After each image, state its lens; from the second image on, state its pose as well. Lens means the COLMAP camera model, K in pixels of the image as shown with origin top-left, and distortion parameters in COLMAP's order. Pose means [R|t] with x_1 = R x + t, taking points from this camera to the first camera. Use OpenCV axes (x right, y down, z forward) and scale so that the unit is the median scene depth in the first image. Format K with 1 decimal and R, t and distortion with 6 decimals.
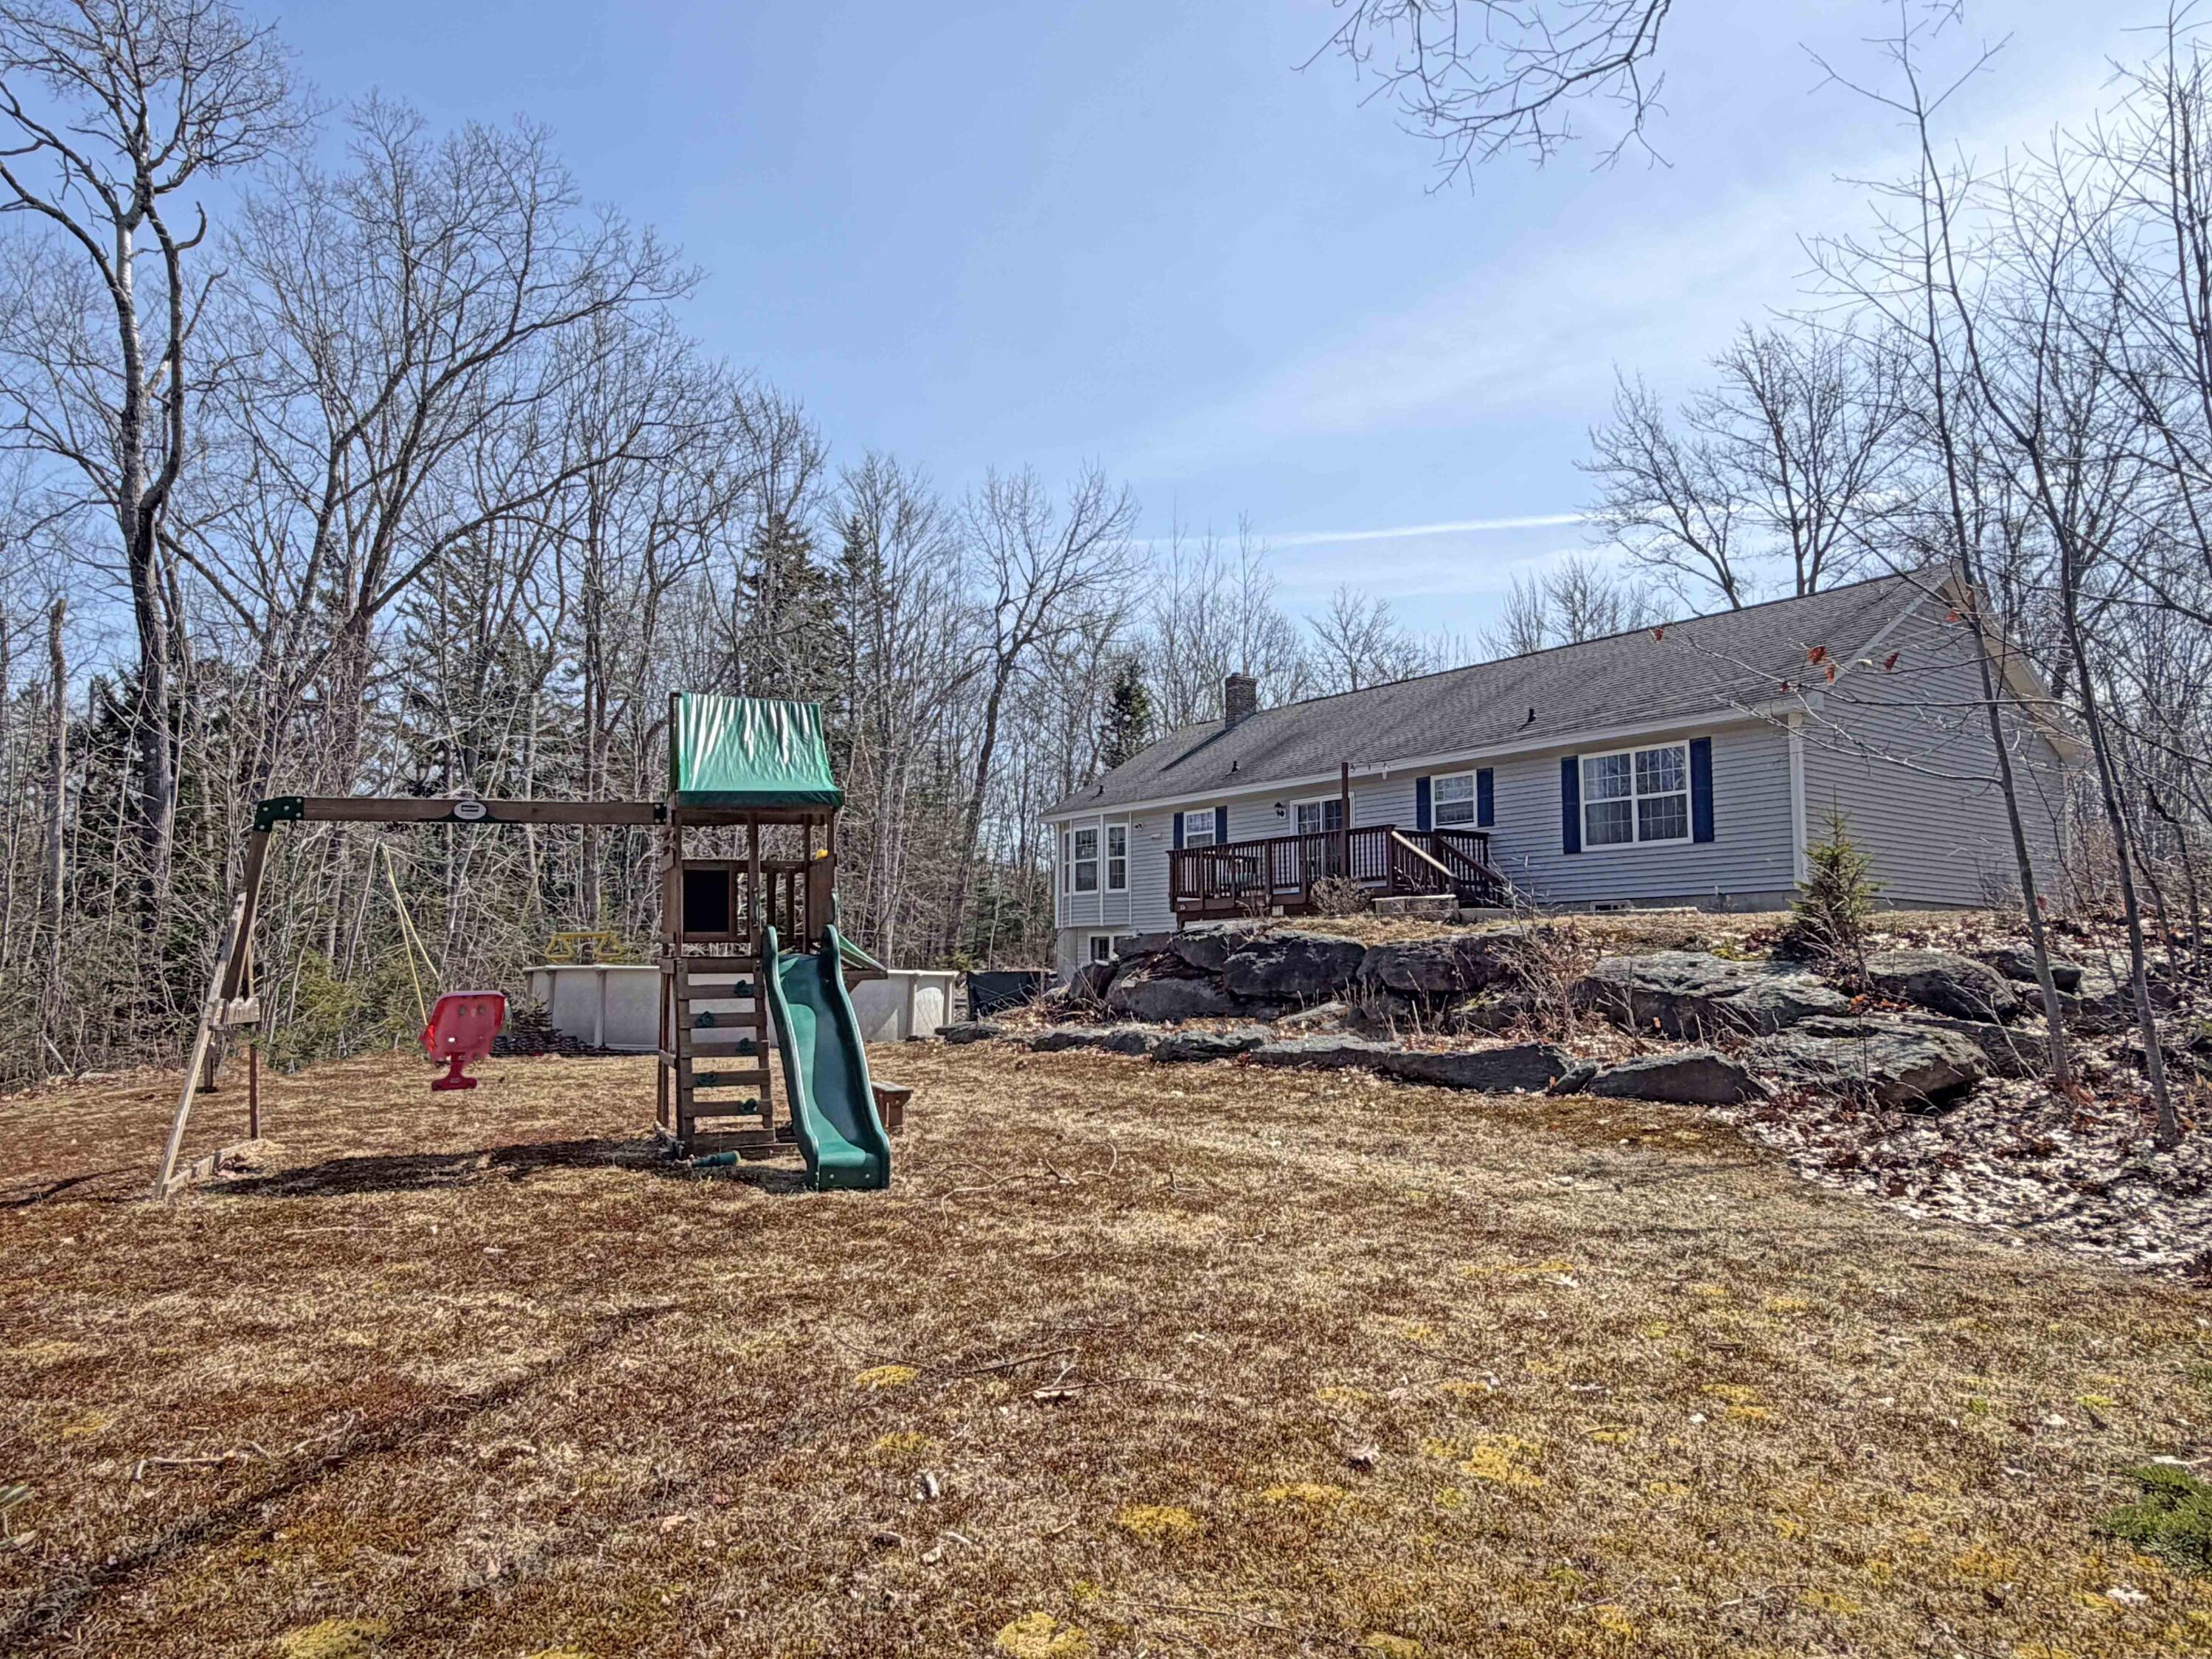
lens RADIAL K [[1532.3, 0, 1103.2], [0, 1532.3, 832.0], [0, 0, 1]] dist [0.078966, -0.054015]
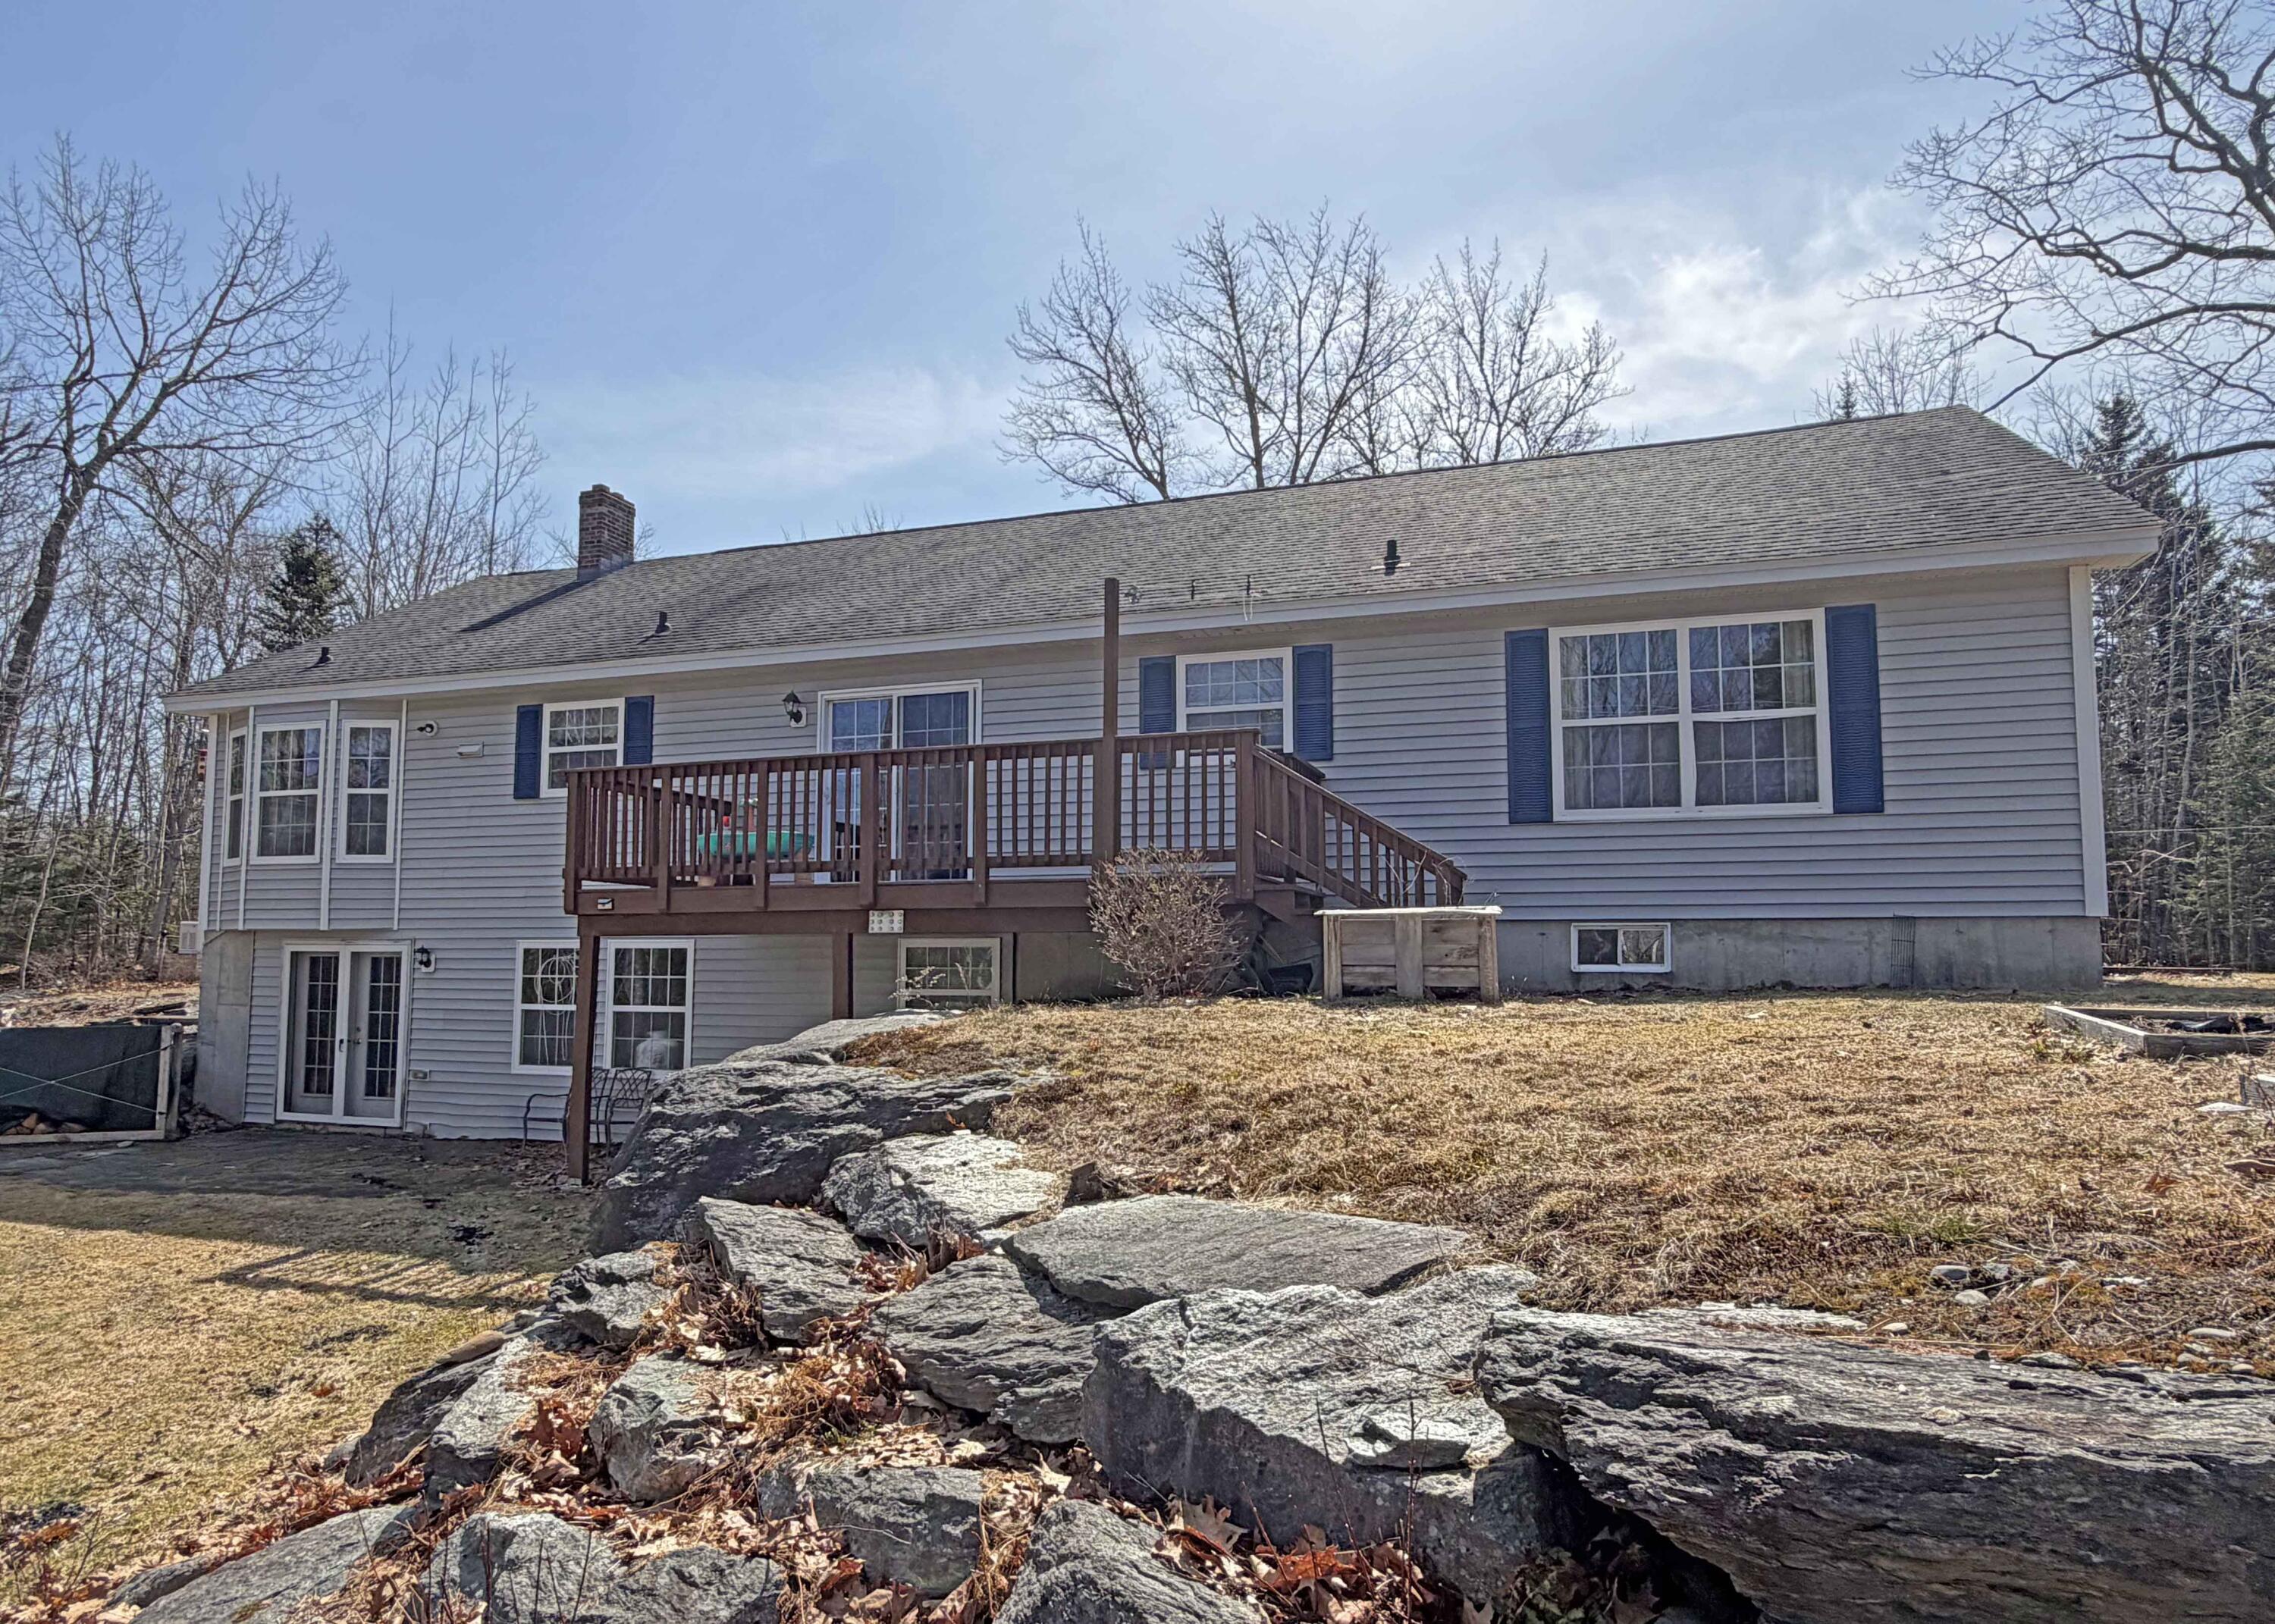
lens RADIAL K [[1363.2, 0, 1096.7], [0, 1363.2, 875.6], [0, 0, 1]] dist [0.003304, 0.001329]
pose [[0.830976, 0.039487, 0.554905, -0.041119], [-0.059790, 0.998039, 0.018516, 0.023531], [-0.553086, -0.048565, 0.831707, 0.553530]]
